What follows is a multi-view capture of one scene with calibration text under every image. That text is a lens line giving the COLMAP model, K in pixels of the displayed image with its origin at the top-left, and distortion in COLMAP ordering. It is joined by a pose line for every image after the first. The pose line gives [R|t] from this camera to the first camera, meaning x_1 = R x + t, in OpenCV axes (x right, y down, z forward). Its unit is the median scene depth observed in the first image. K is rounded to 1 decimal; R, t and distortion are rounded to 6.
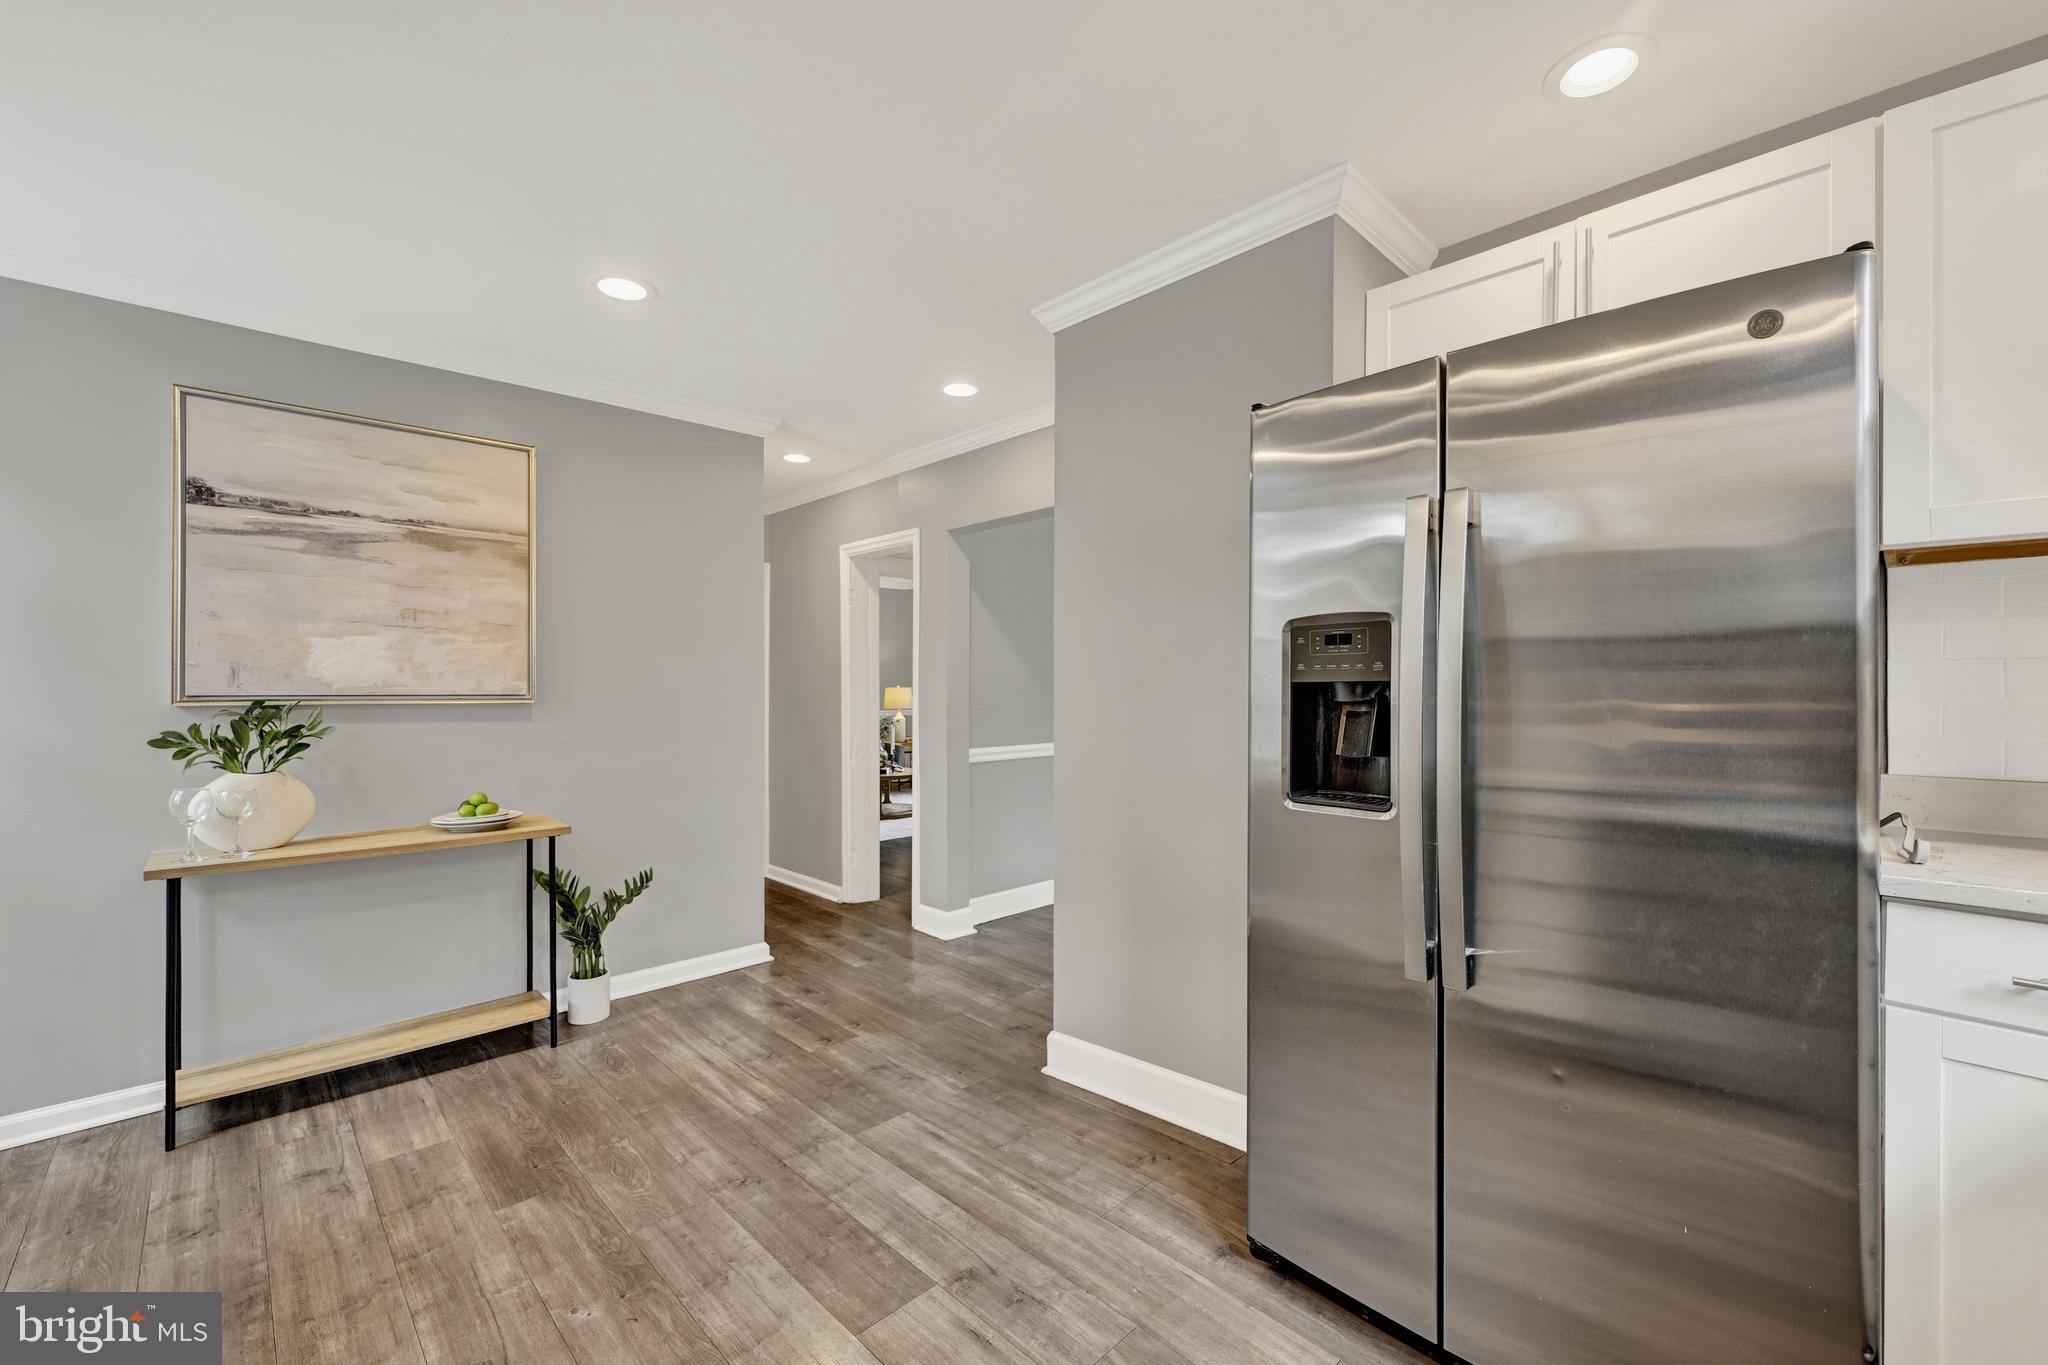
lens RADIAL K [[837.2, 0, 1020.8], [0, 837.2, 690.4], [0, 0, 1]] dist [-0.006639, 0.002760]
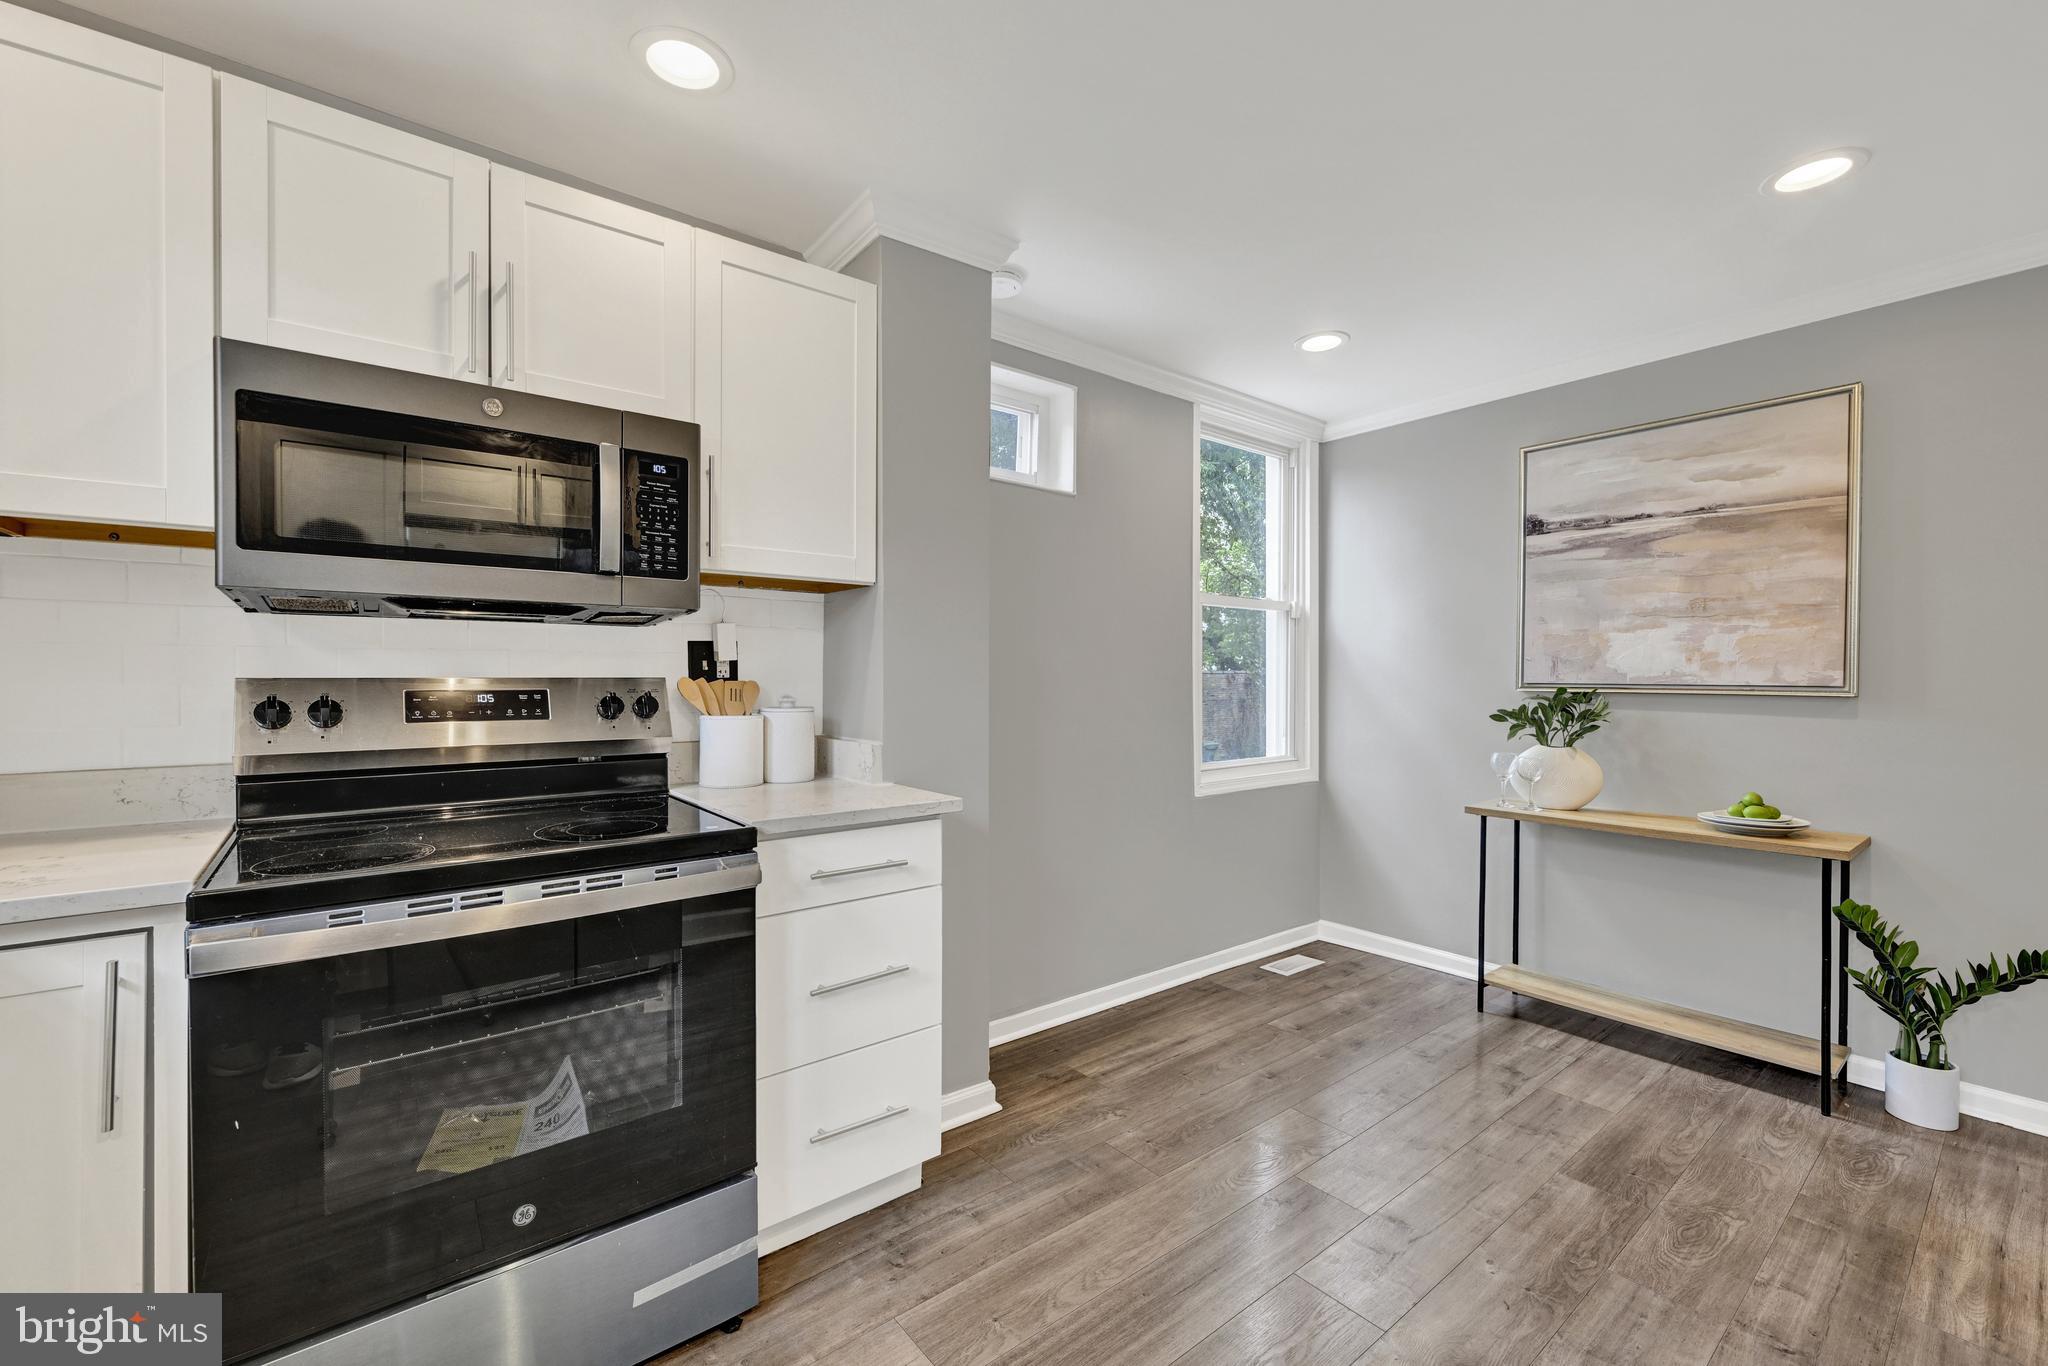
lens RADIAL K [[837.2, 0, 1023.0], [0, 837.2, 682.9], [0, 0, 1]] dist [-0.006639, 0.002760]
pose [[-0.087089, 0.008729, -0.996162, 0.377398], [-0.006175, 0.999938, 0.009302, -0.001120], [0.996181, 0.006961, -0.087030, 0.326720]]
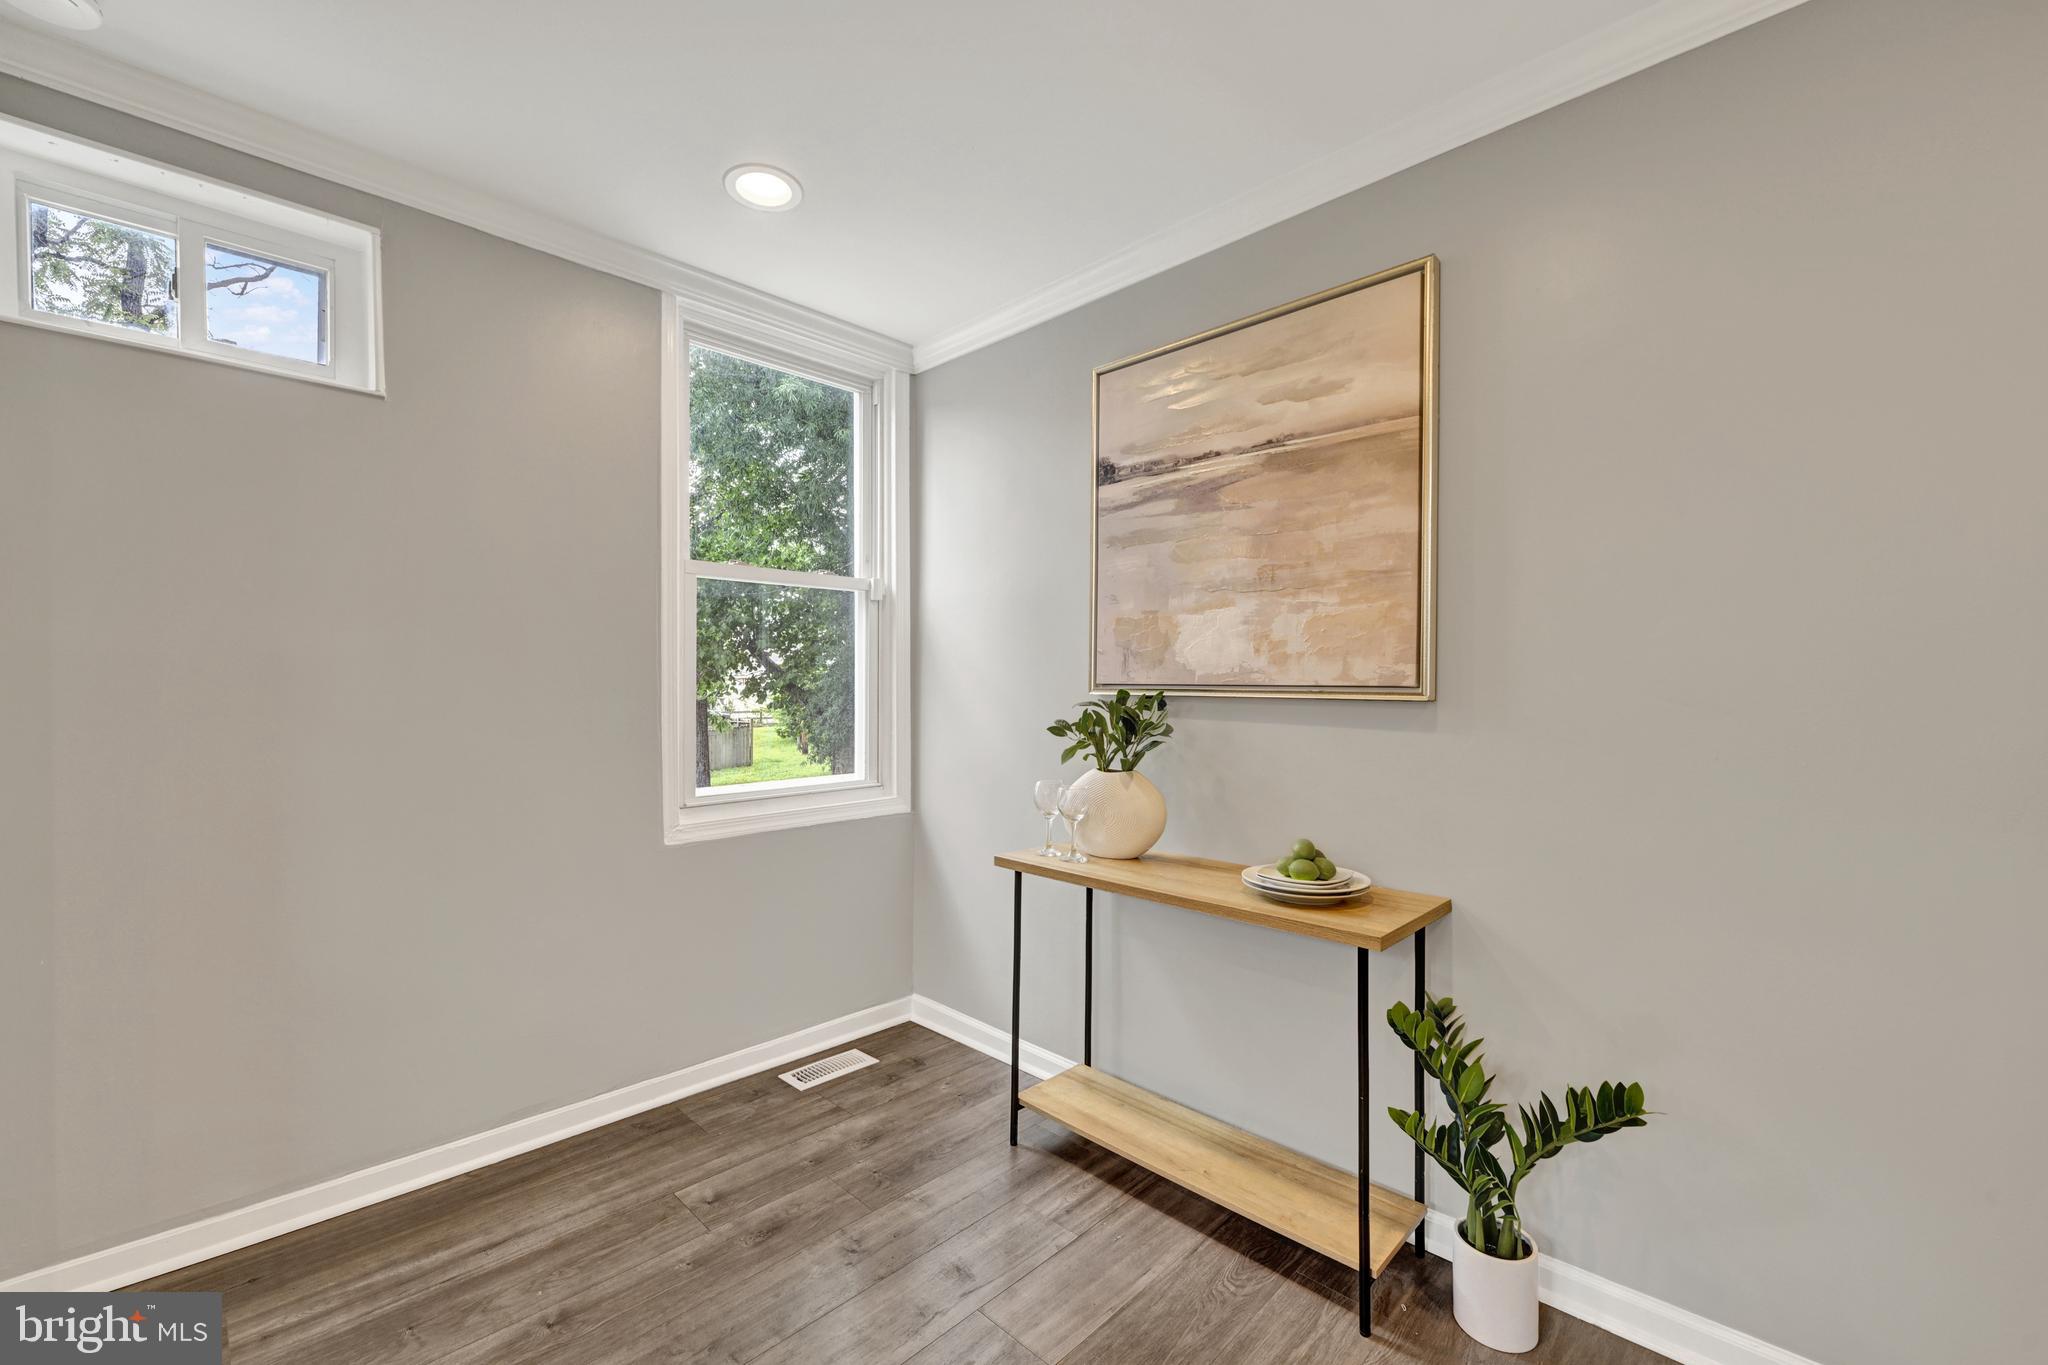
lens RADIAL K [[837.2, 0, 1043.8], [0, 837.2, 679.1], [0, 0, 1]] dist [-0.006639, 0.002760]
pose [[0.042953, -0.004363, -0.999068, -0.027369], [-0.006450, 0.999968, -0.004645, 0.005508], [0.999056, 0.006644, 0.042923, 0.892746]]
